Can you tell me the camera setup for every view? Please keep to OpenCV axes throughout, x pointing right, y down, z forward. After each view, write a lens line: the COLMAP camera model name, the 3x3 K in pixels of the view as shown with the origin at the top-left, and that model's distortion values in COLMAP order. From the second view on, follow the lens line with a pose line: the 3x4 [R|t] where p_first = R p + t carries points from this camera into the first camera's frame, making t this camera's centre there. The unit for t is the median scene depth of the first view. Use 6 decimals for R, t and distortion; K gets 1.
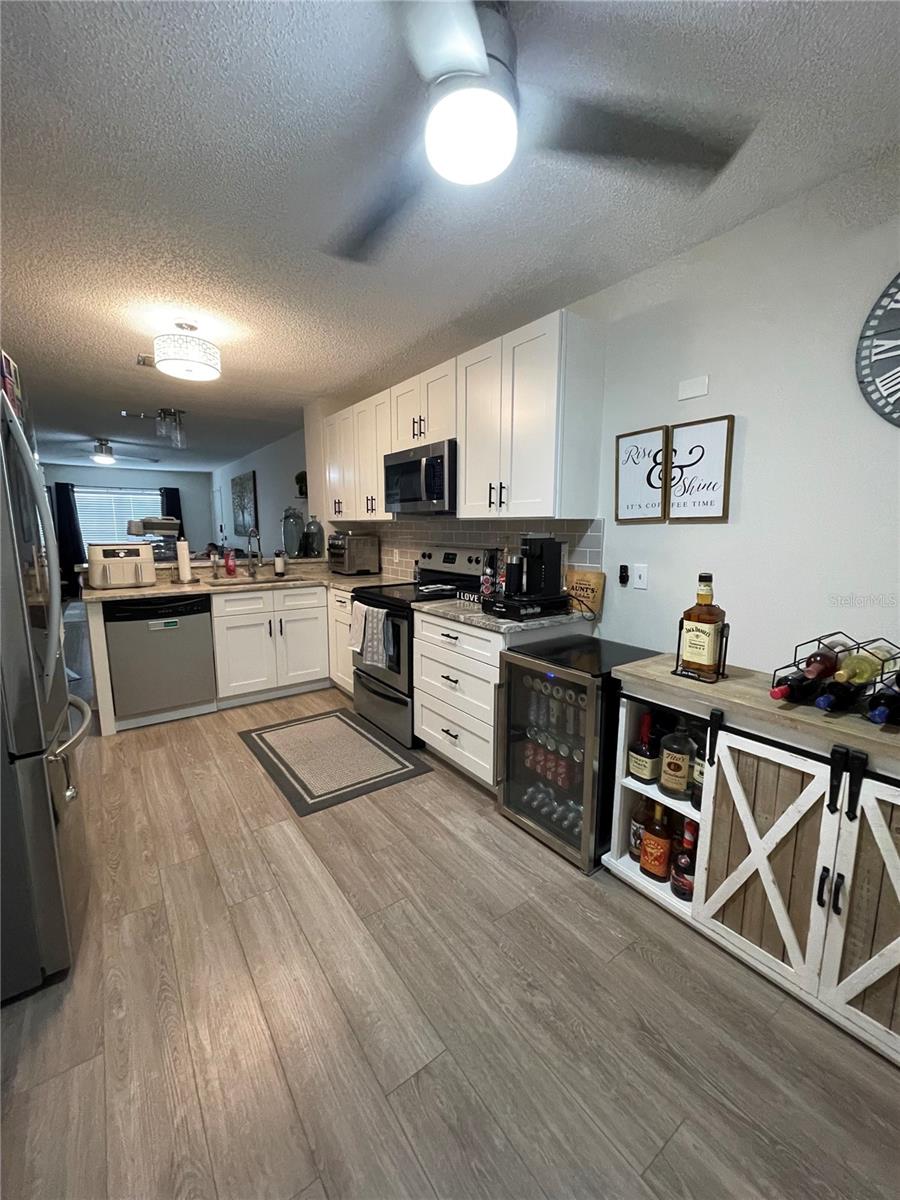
lens RADIAL K [[483.2, 0, 446.9], [0, 483.2, 595.8], [0, 0, 1]] dist [-0.006102, -0.000021]
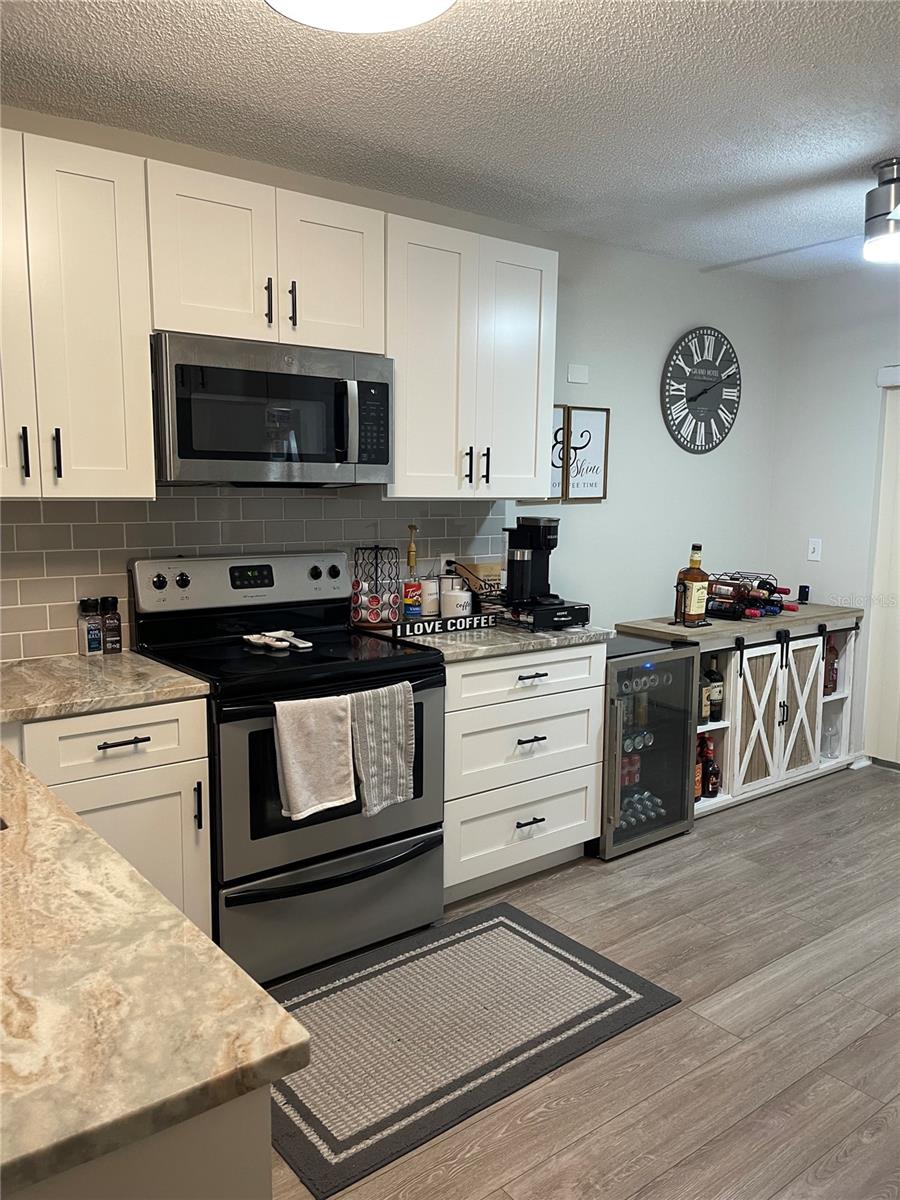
lens RADIAL K [[908.3, 0, 455.3], [0, 908.3, 605.9], [0, 0, 1]] dist [0.059177, -0.088148]
pose [[-0.034639, -0.136556, 0.990027, -1.419656], [0.132866, 0.981198, 0.139987, -0.234921], [-0.990528, 0.136390, -0.015844, 1.282390]]
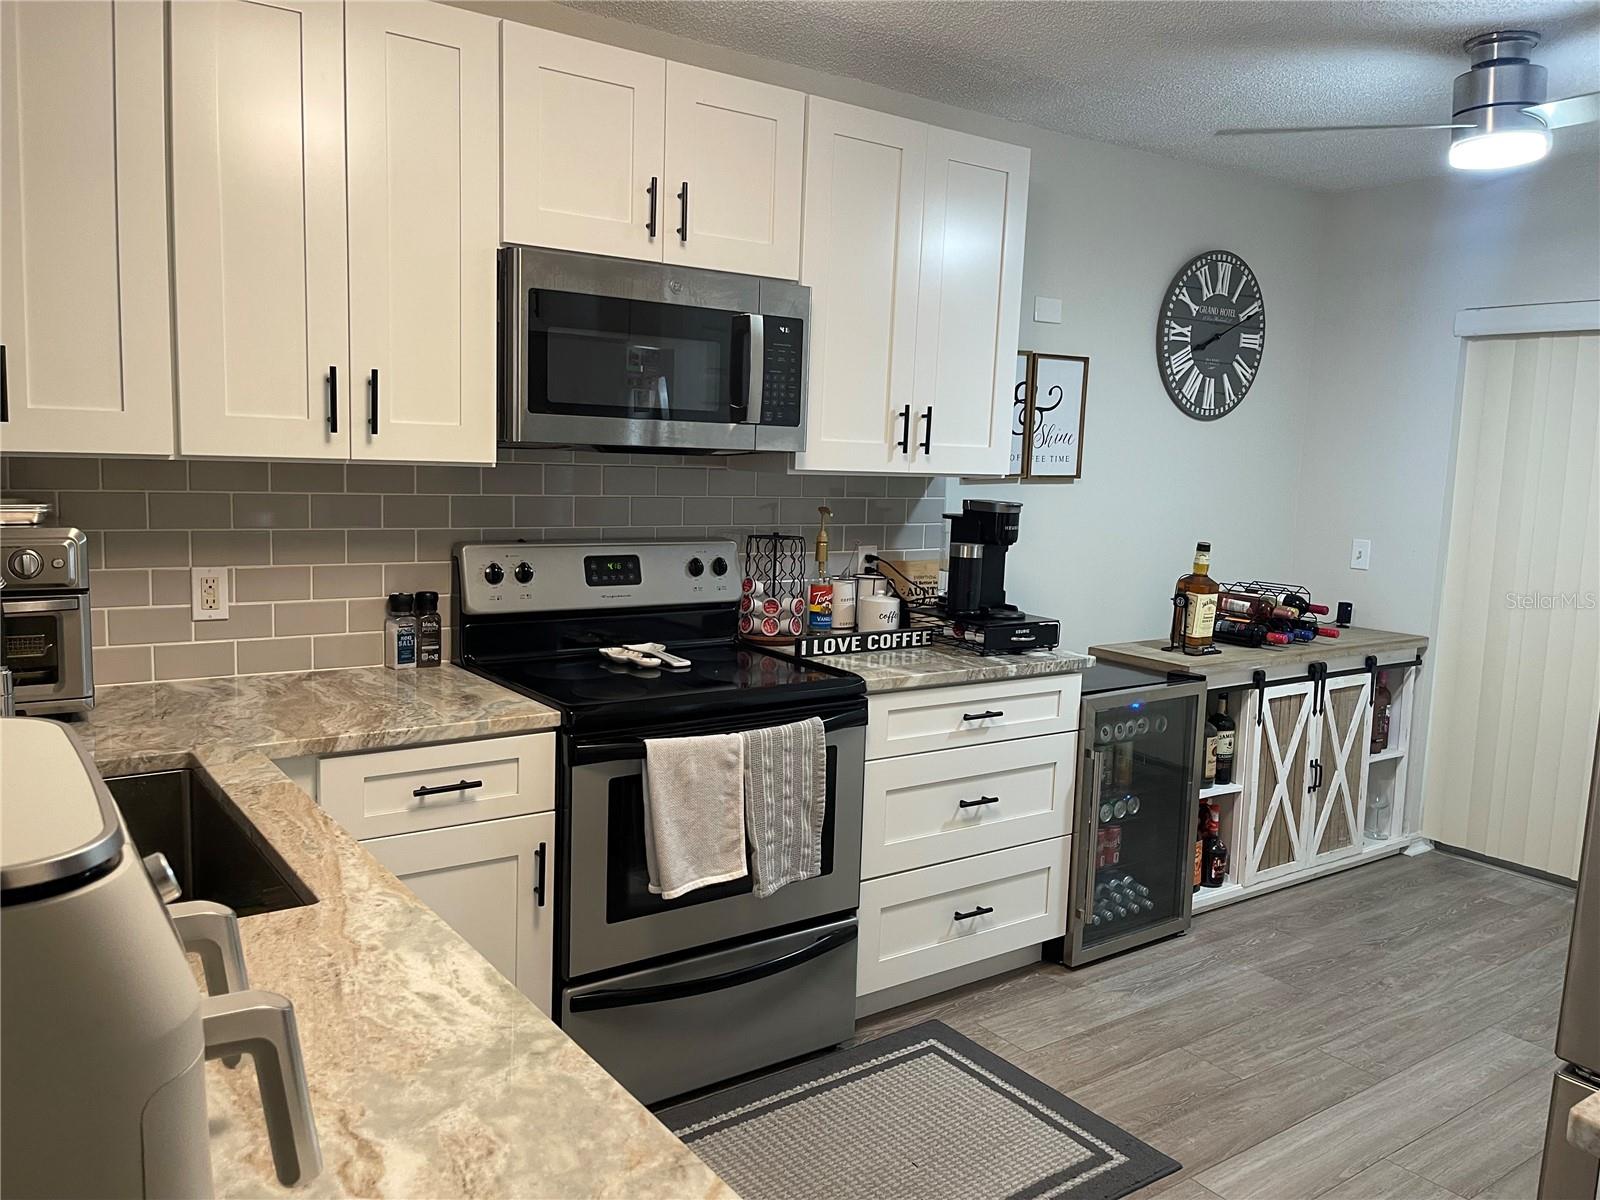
lens RADIAL K [[1211.0, 0, 804.3], [0, 1211.0, 589.6], [0, 0, 1]] dist [0.059177, -0.088148]
pose [[0.004640, -0.120387, 0.992716, -1.412935], [0.107229, 0.987063, 0.119200, -0.246510], [-0.994224, 0.105895, 0.017489, 1.321676]]
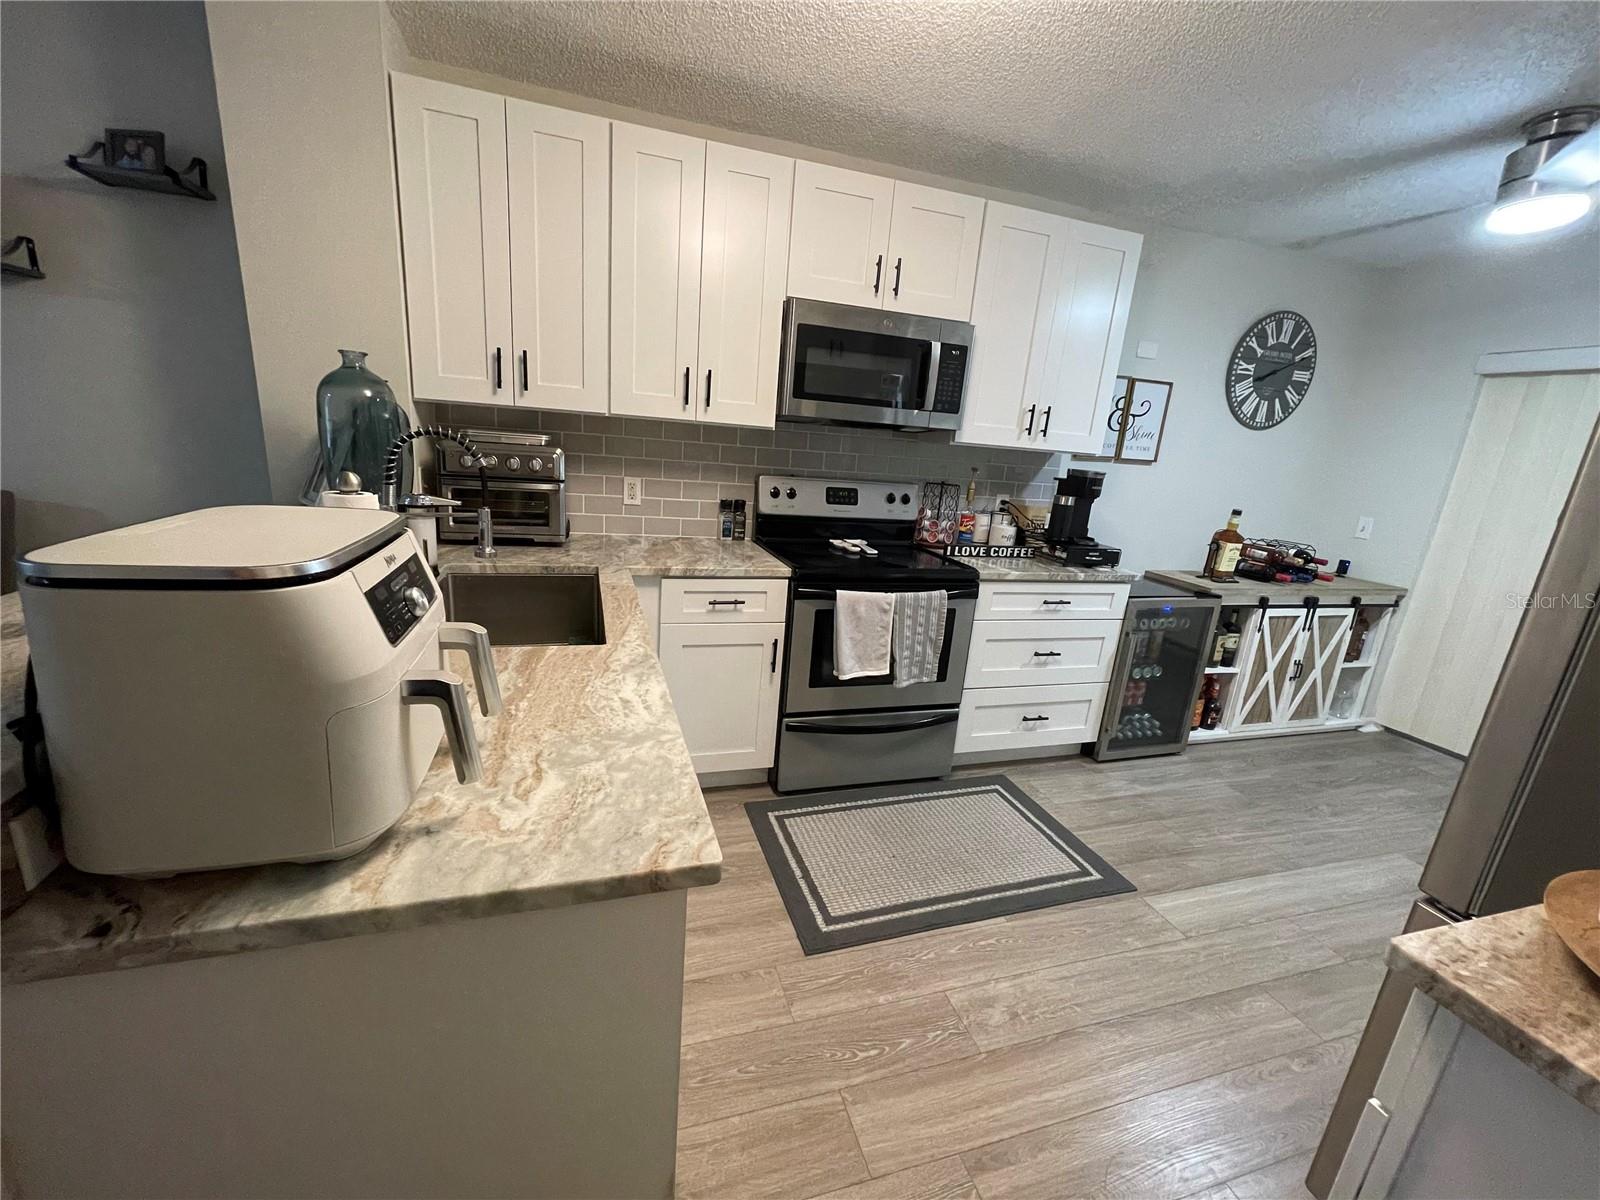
lens RADIAL K [[644.2, 0, 795.0], [0, 644.2, 601.5], [0, 0, 1]] dist [-0.006102, -0.000021]
pose [[0.320183, -0.216291, 0.922334, -1.299090], [0.058511, 0.976245, 0.208622, -0.192842], [-0.945547, -0.012830, 0.325233, 1.224170]]
